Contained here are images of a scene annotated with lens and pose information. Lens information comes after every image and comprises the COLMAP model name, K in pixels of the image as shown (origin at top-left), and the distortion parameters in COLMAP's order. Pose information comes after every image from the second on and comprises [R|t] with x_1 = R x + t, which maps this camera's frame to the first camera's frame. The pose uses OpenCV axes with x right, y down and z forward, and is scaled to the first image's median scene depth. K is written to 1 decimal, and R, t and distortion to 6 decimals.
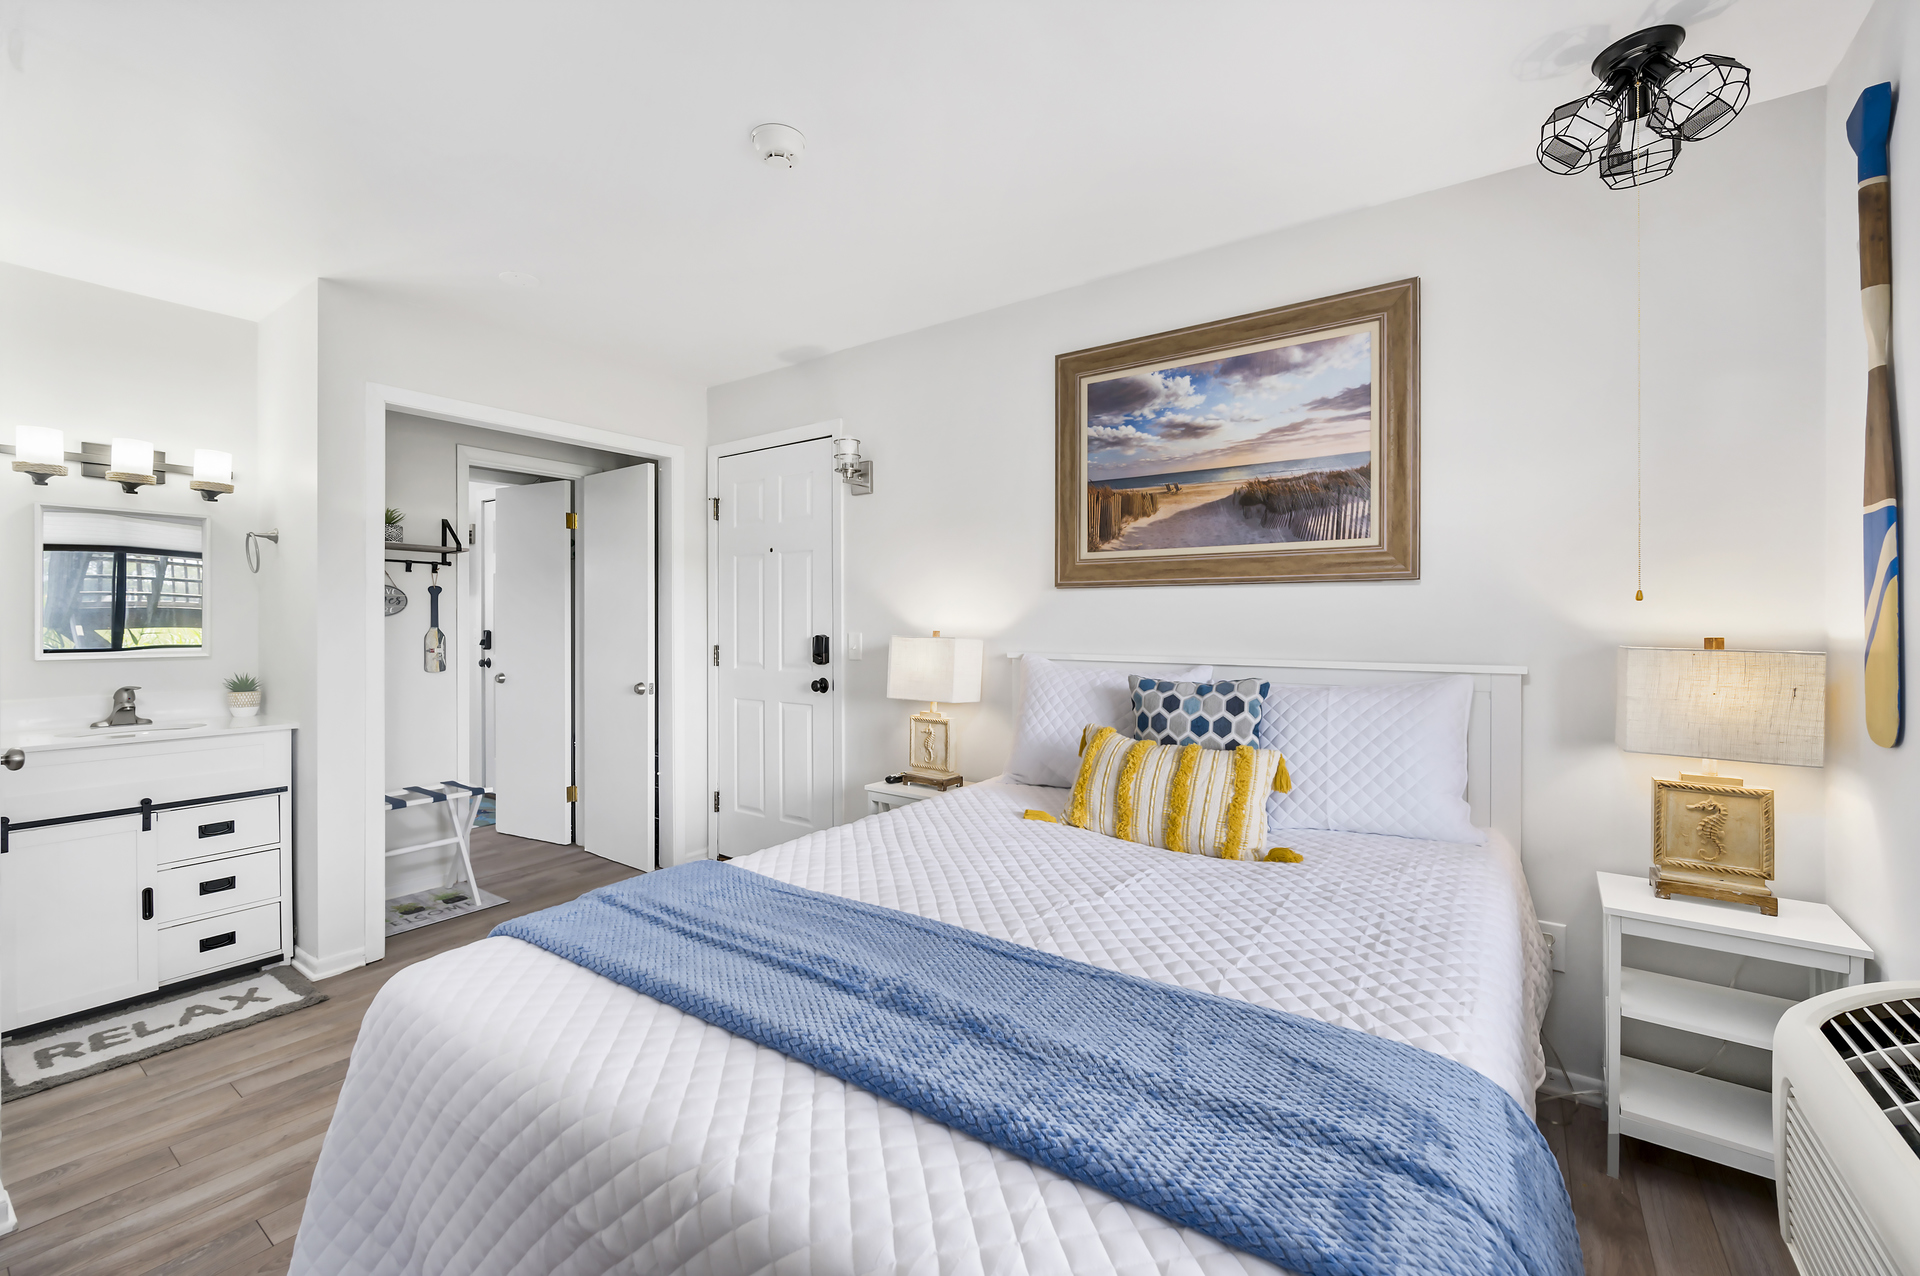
lens RADIAL K [[777.7, 0, 965.9], [0, 777.7, 619.5], [0, 0, 1]] dist [-0.000758, 0.000207]
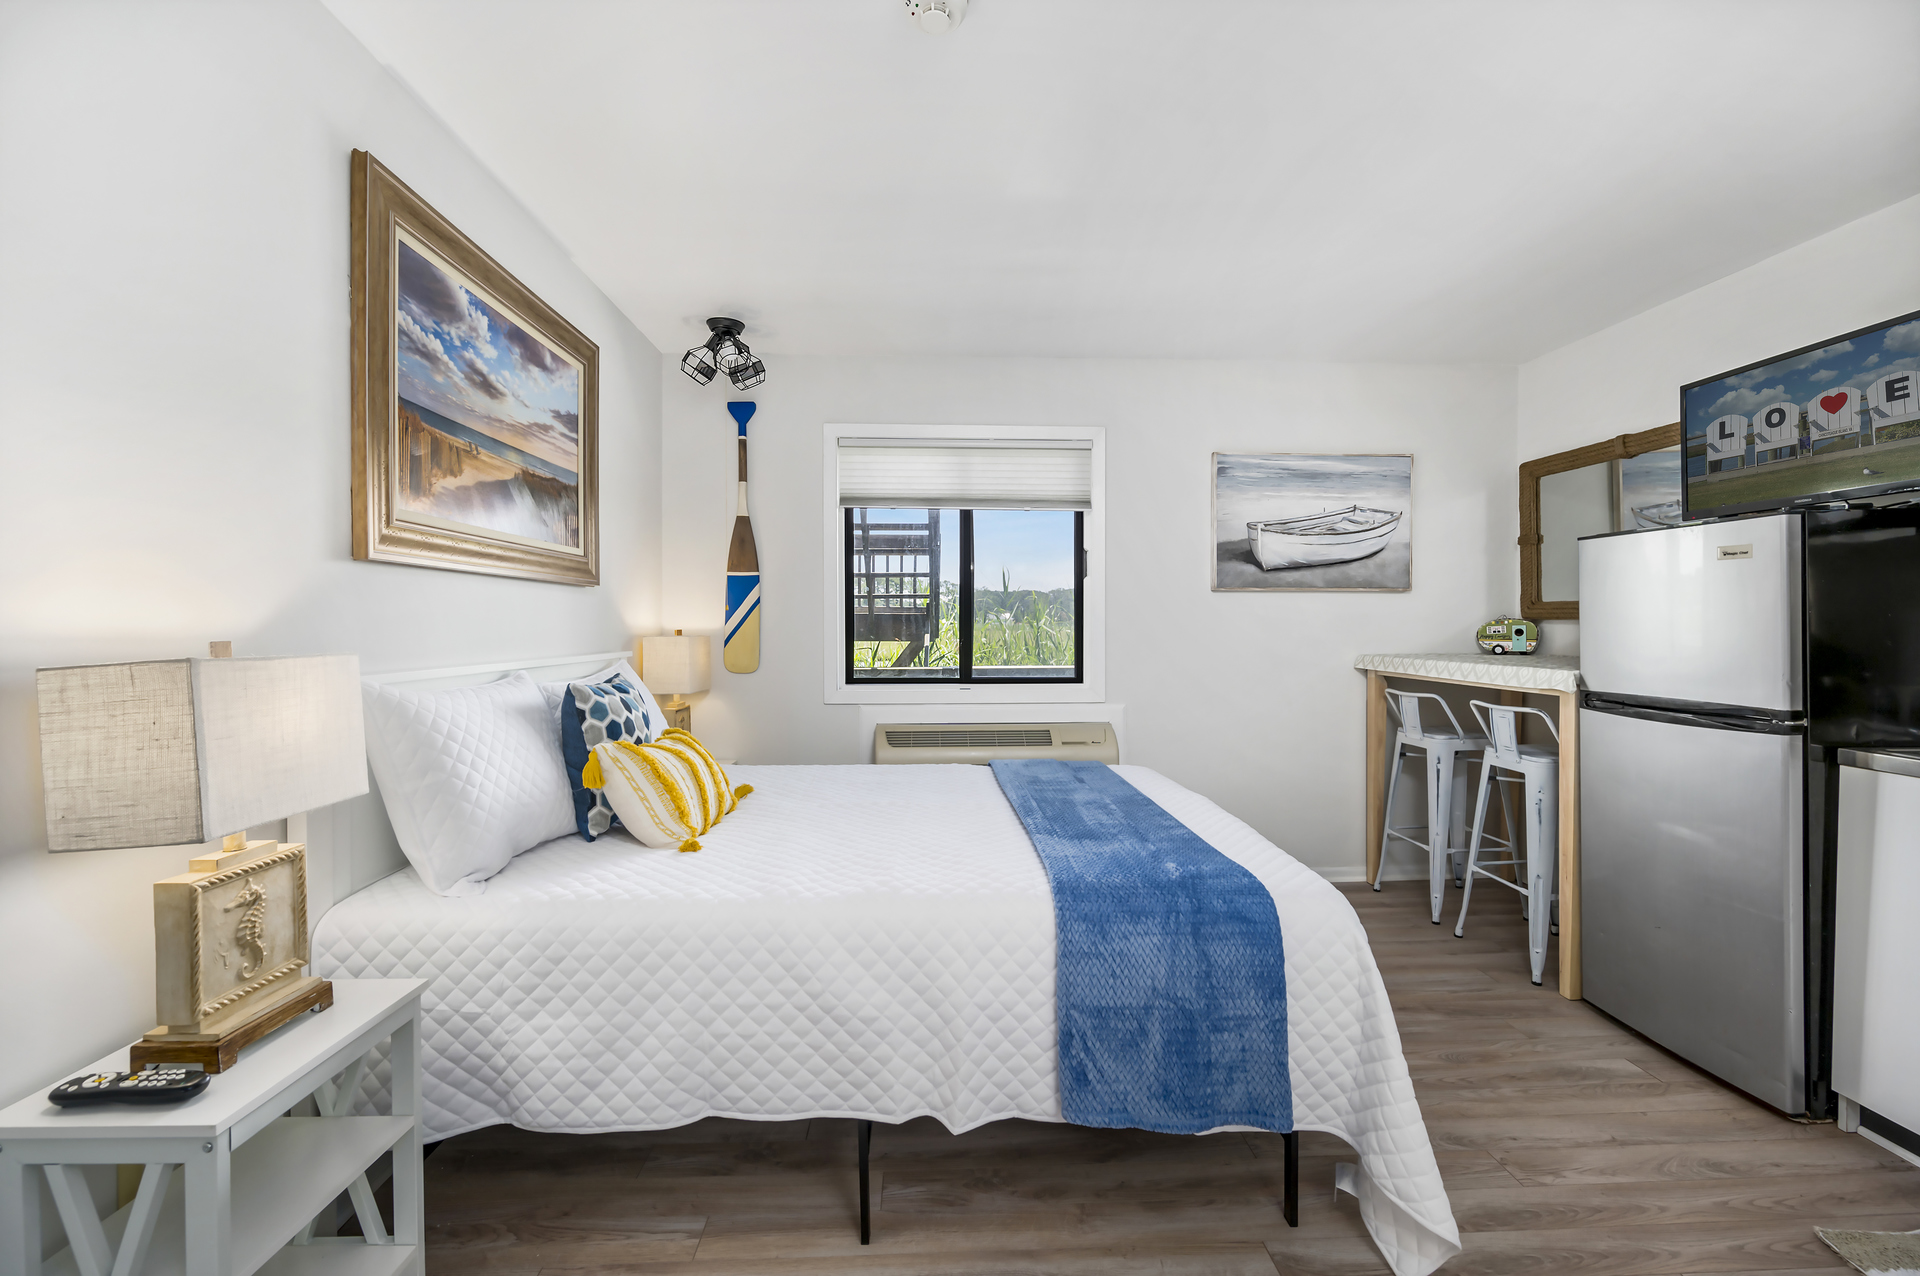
lens RADIAL K [[777.7, 0, 965.9], [0, 777.7, 619.5], [0, 0, 1]] dist [-0.000758, 0.000207]
pose [[-0.605779, 0.003173, 0.795627, -0.713178], [-0.002801, 0.999977, -0.006121, 0.006304], [-0.795628, -0.005936, -0.605756, 1.176166]]
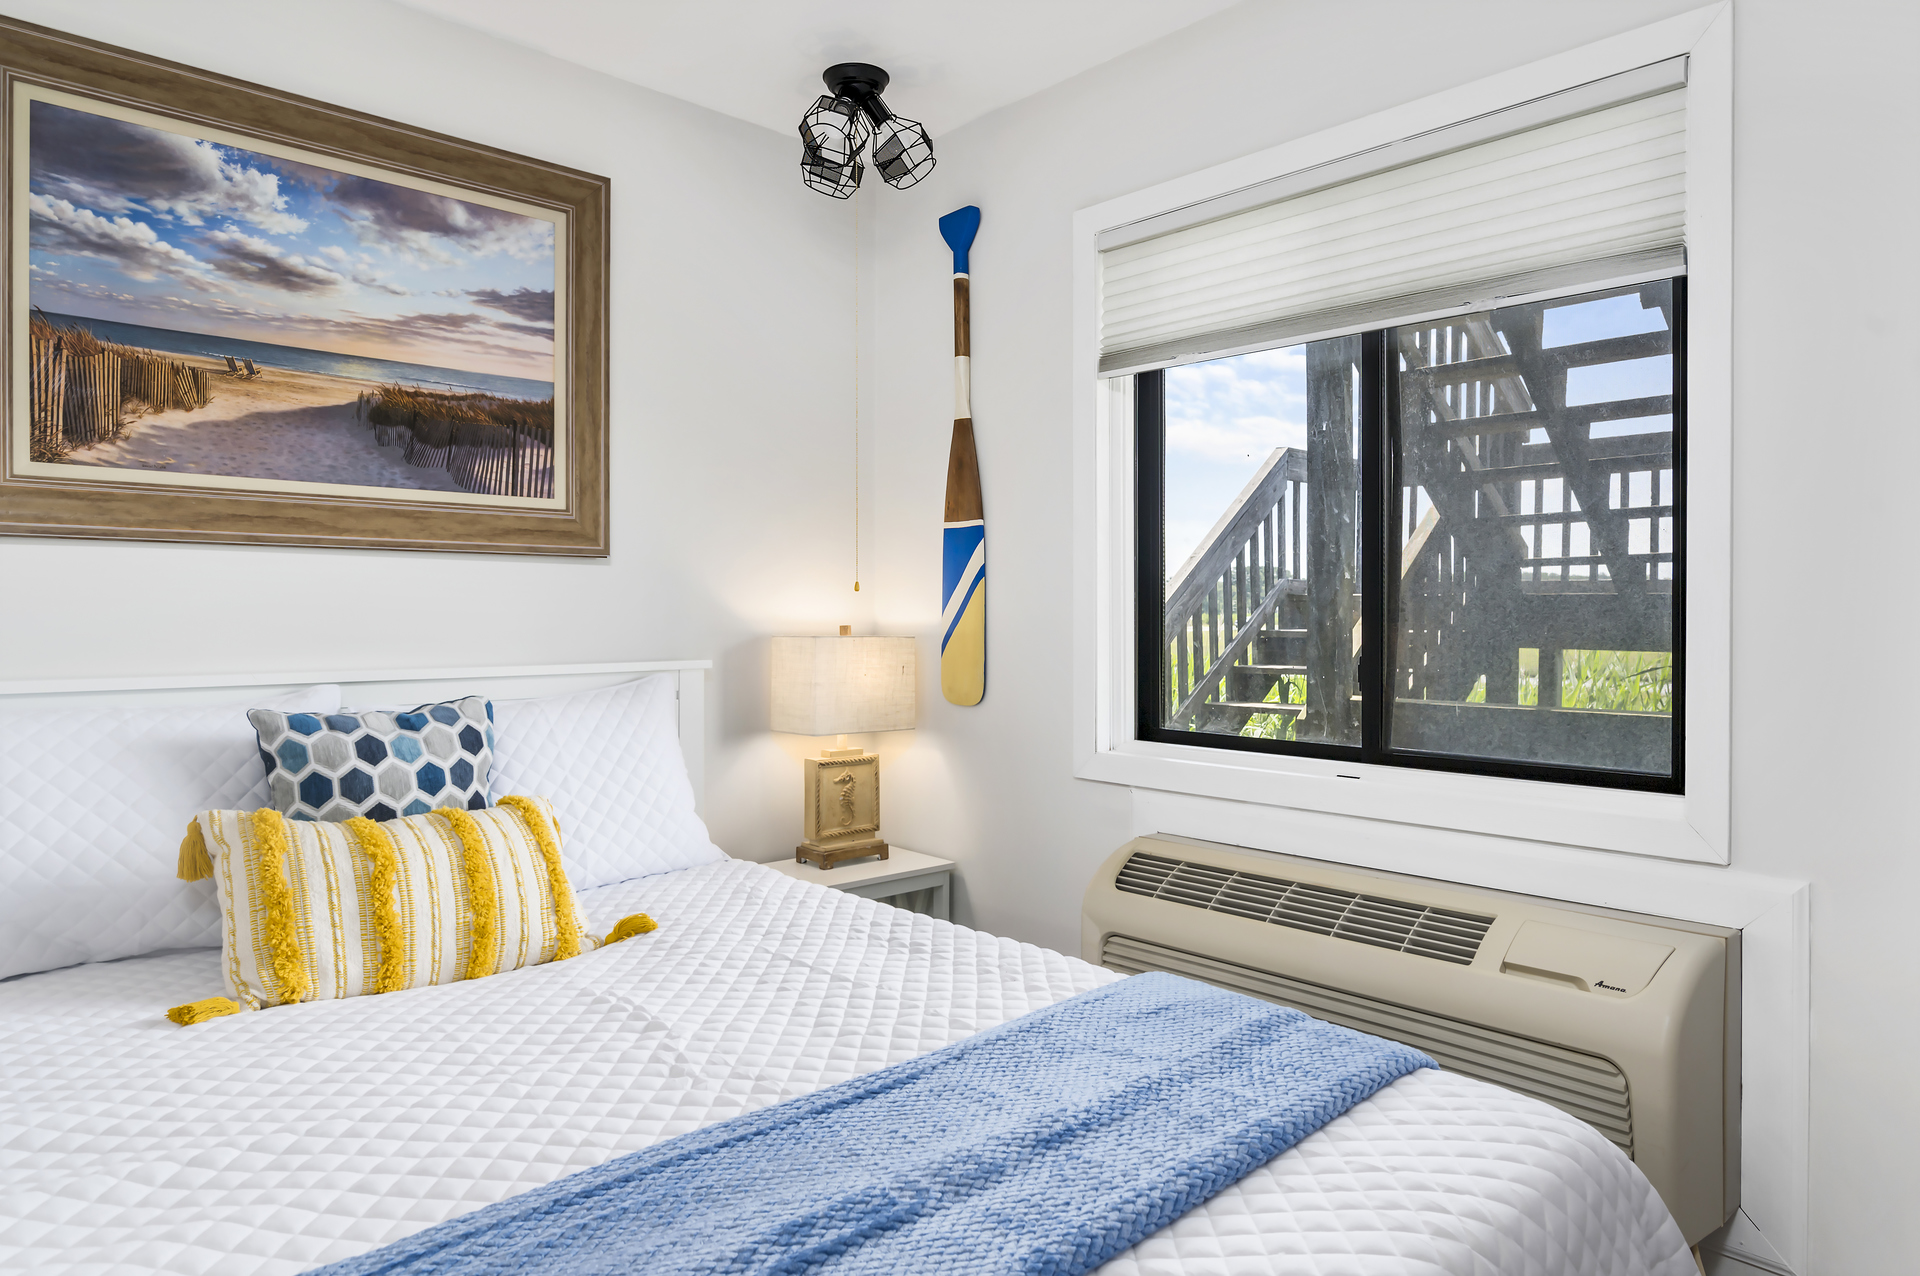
lens RADIAL K [[1181.9, 0, 966.5], [0, 1181.9, 609.9], [0, 0, 1]] dist [0.001430, -0.003578]
pose [[0.207102, 0.001054, 0.978319, -0.484791], [-0.002529, 0.999997, -0.000542, 0.001728], [-0.978316, -0.002362, 0.207104, 0.354583]]
